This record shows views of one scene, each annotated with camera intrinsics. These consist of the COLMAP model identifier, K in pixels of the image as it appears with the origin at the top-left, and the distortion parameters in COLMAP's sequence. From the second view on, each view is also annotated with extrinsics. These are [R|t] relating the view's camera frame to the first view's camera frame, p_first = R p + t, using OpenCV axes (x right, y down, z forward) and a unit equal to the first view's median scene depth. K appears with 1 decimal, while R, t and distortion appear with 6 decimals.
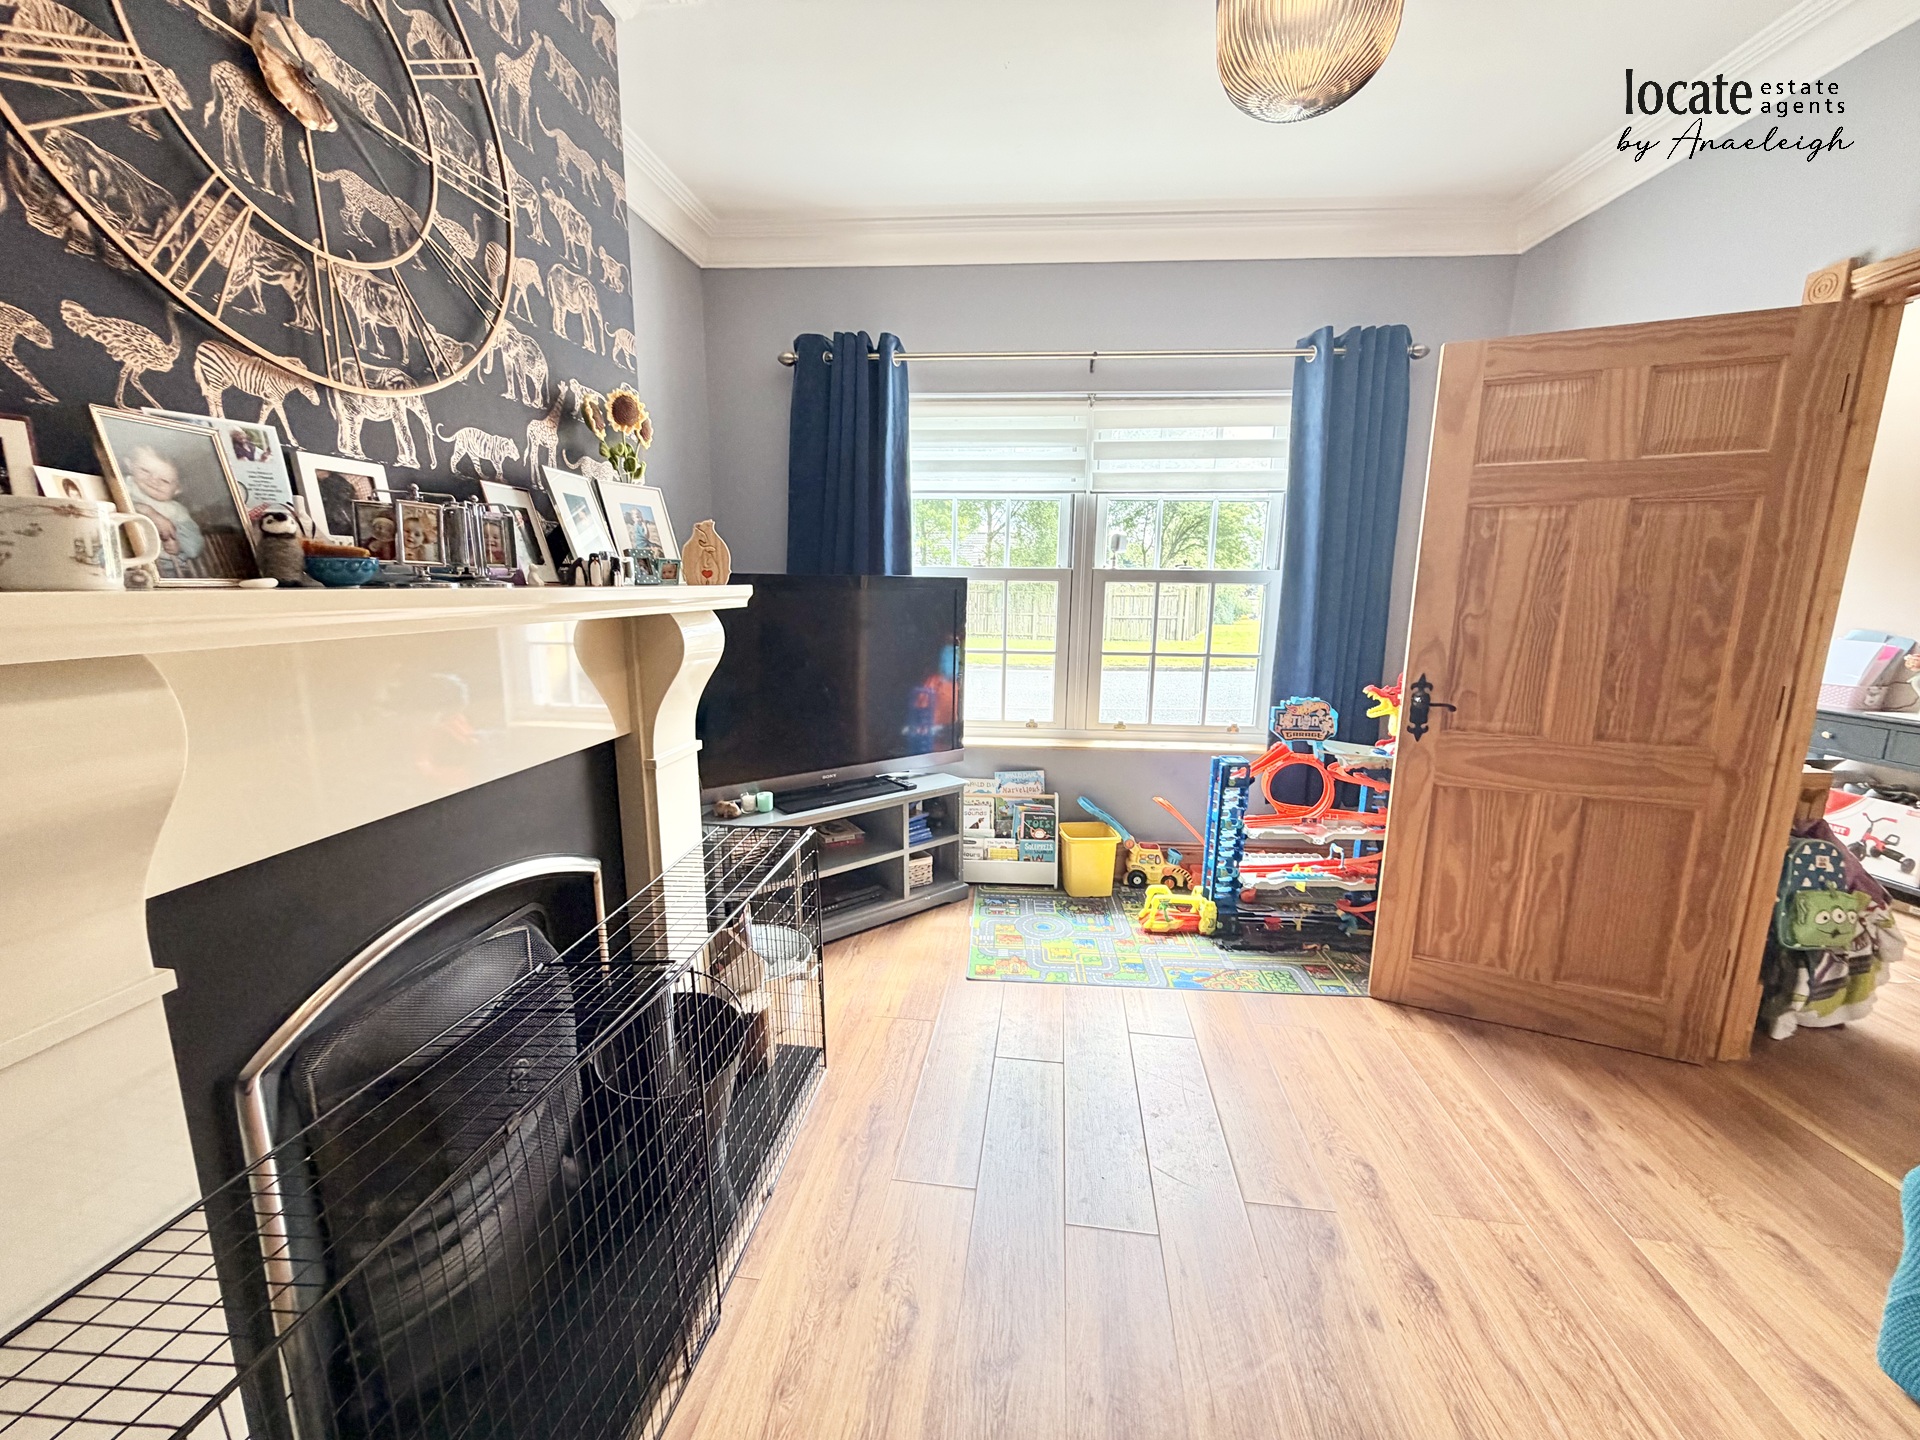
lens RADIAL K [[767.7, 0, 943.3], [0, 767.7, 728.7], [0, 0, 1]] dist [-0.000603, 0.000289]
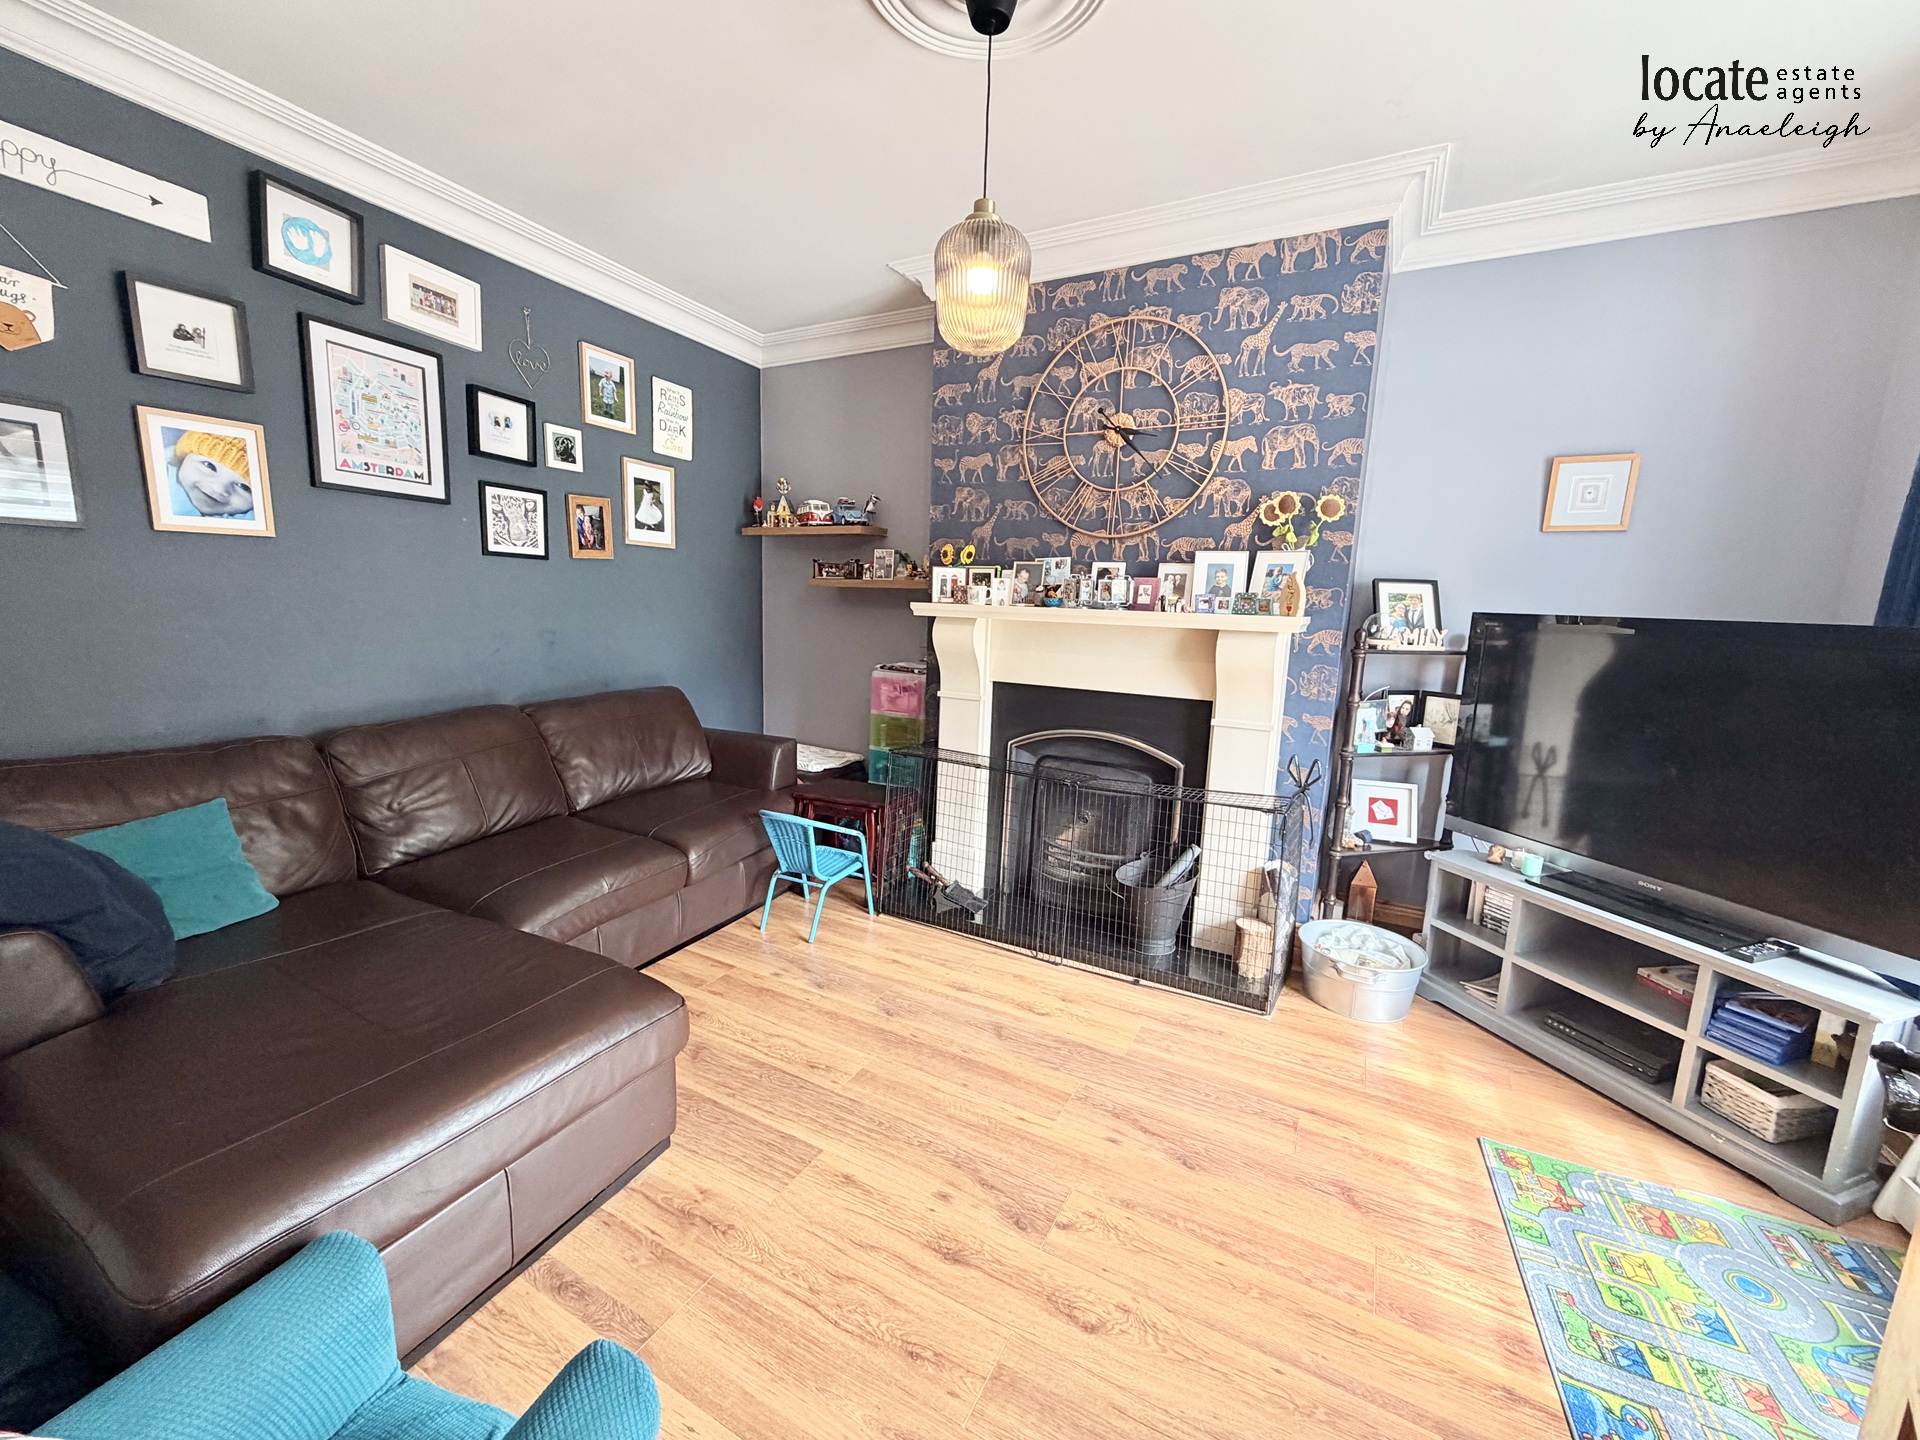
lens RADIAL K [[767.7, 0, 965.1], [0, 767.7, 728.8], [0, 0, 1]] dist [-0.000603, 0.000289]
pose [[-0.338290, 0.141032, -0.930414, 1.439985], [-0.212705, 0.951659, 0.221590, -0.206136], [0.916688, 0.272865, -0.291938, 1.074638]]
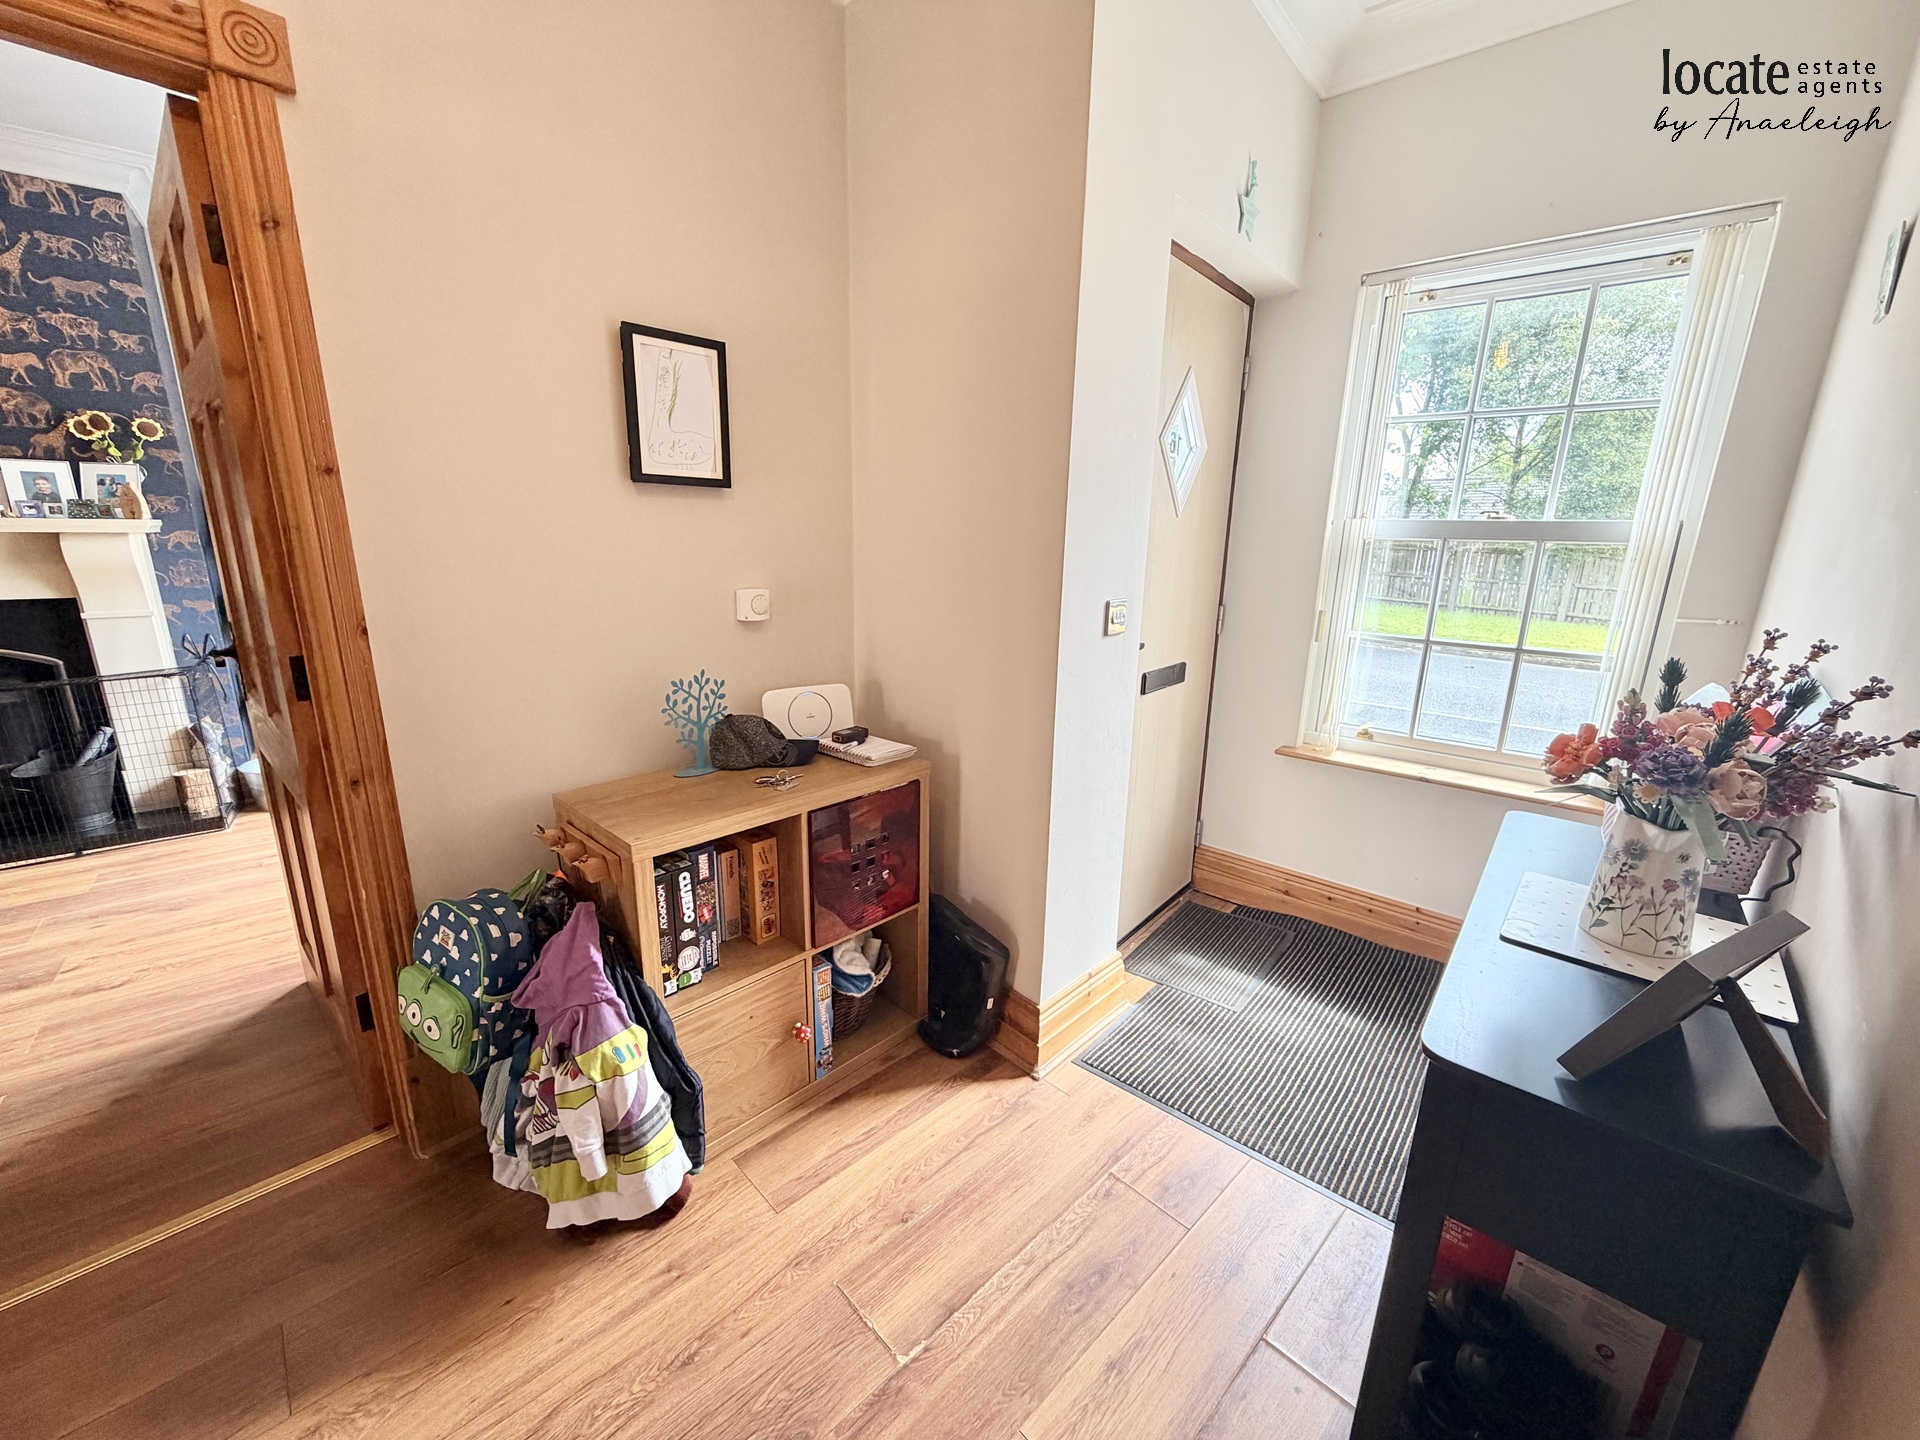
lens RADIAL K [[767.7, 0, 949.7], [0, 767.7, 726.9], [0, 0, 1]] dist [-0.000603, 0.000289]
pose [[0.729121, 0.179101, -0.660534, 2.638377], [-0.143169, 0.983711, 0.108695, -0.208244], [0.669243, 0.015316, 0.742886, 1.107322]]
